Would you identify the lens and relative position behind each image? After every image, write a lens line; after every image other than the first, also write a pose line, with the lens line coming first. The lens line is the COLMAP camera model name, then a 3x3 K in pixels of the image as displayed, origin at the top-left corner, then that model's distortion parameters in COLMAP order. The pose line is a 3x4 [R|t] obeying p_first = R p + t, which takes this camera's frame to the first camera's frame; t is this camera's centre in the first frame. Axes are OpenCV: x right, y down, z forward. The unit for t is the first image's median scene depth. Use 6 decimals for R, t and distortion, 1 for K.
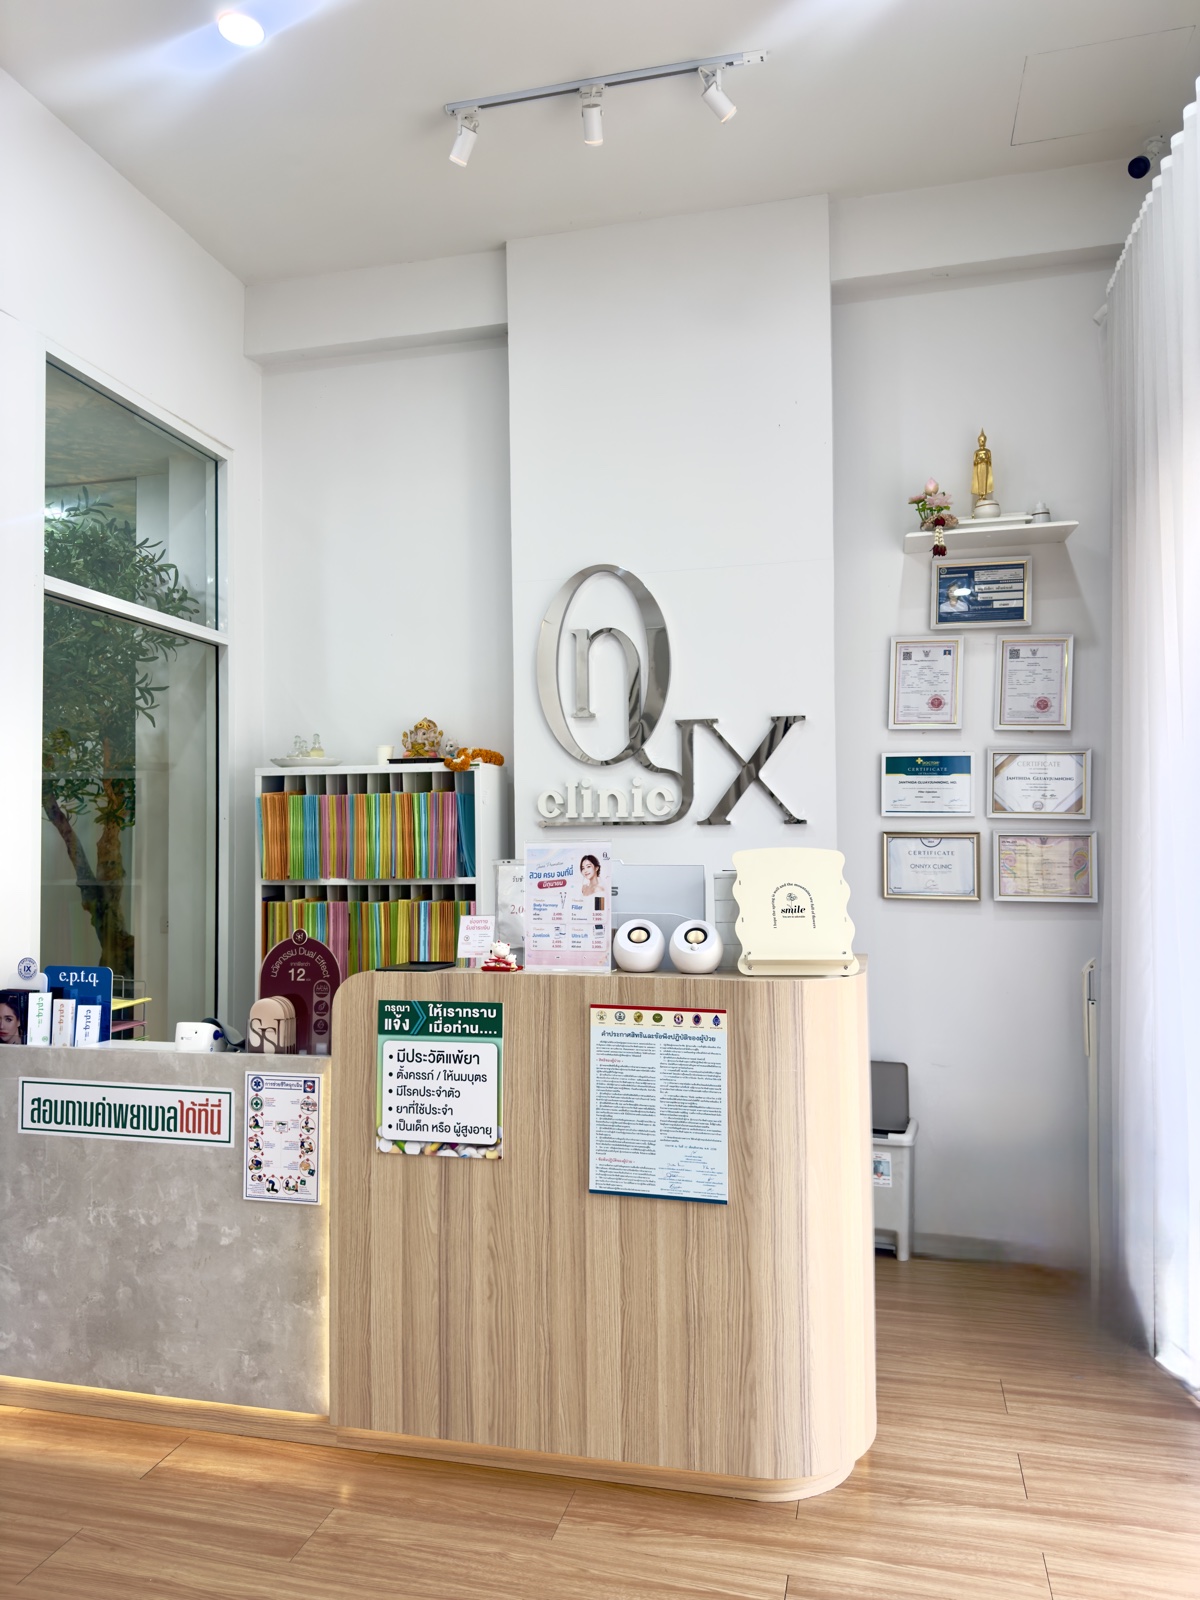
lens RADIAL K [[1141.0, 0, 598.3], [0, 1141.0, 802.9], [0, 0, 1]] dist [0.086266, -0.000537]
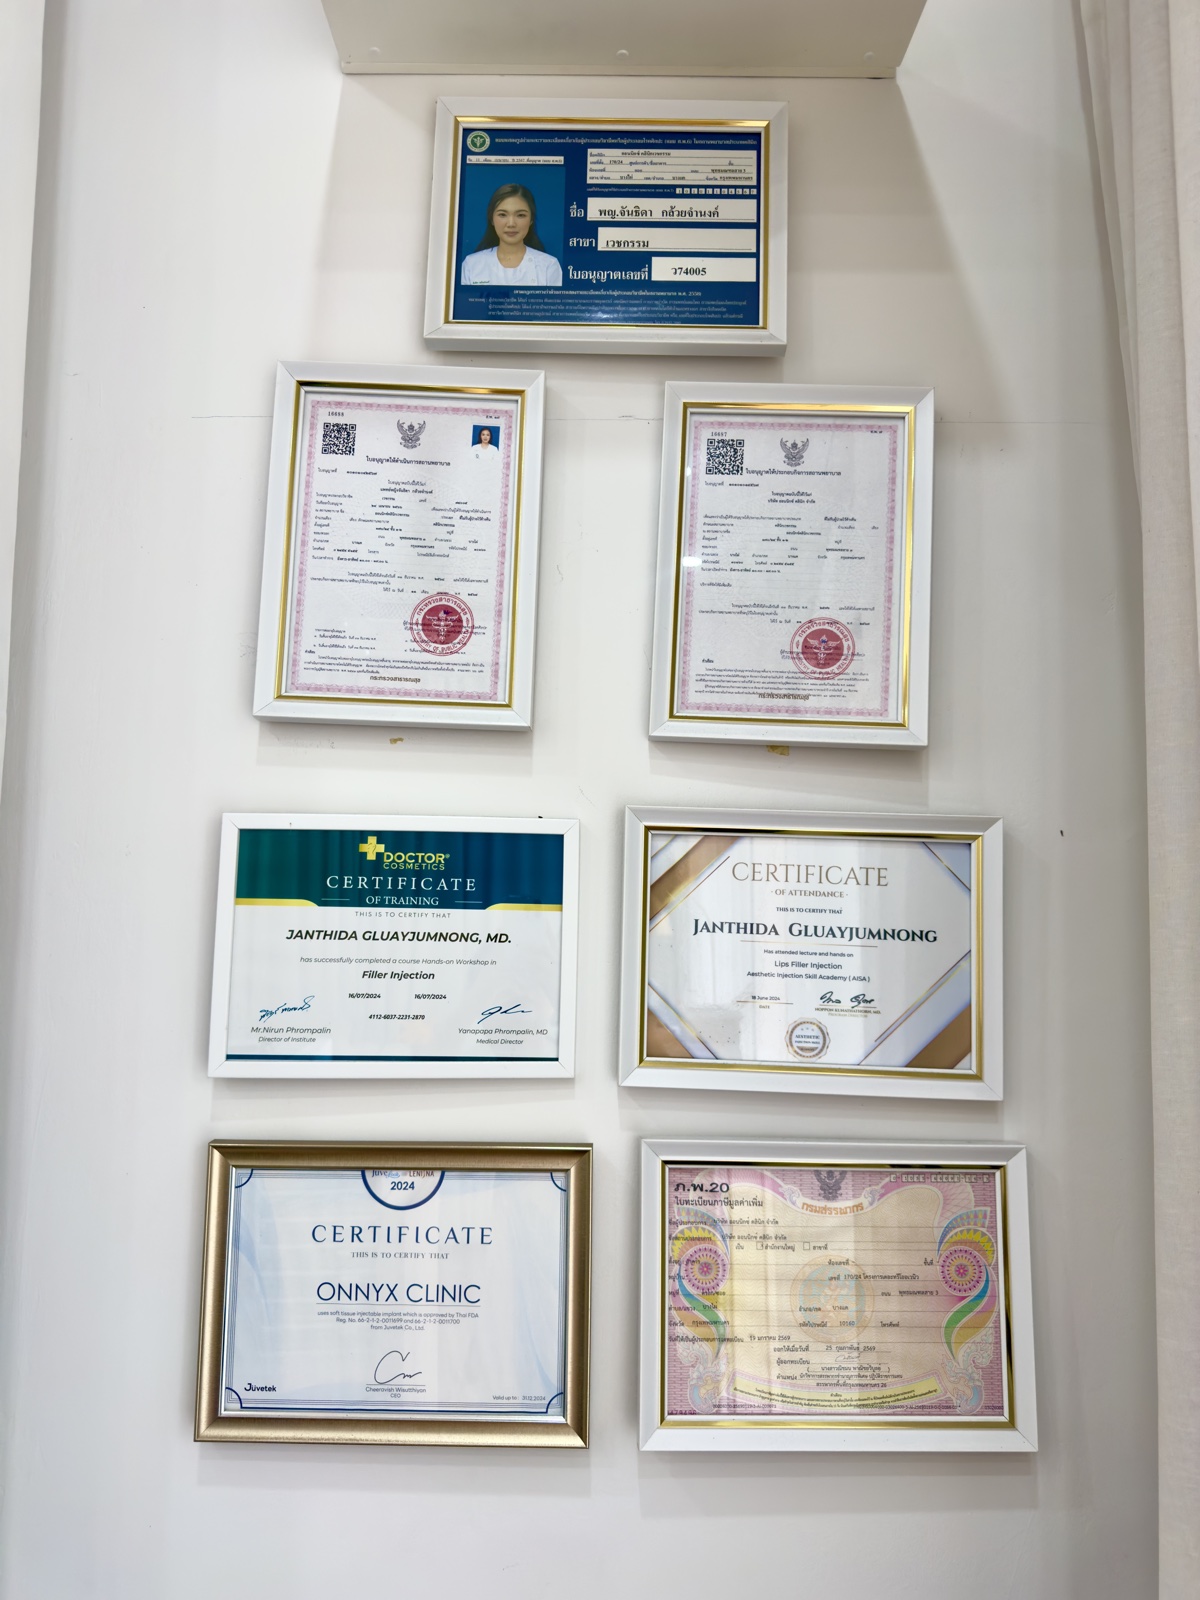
lens RADIAL K [[1141.0, 0, 593.0], [0, 1141.0, 795.5], [0, 0, 1]] dist [0.086266, -0.000537]
pose [[0.961869, 0.049520, 0.268989, 0.261626], [-0.019088, 0.993229, -0.114592, -0.020761], [-0.272842, 0.105088, 0.956302, 0.756969]]
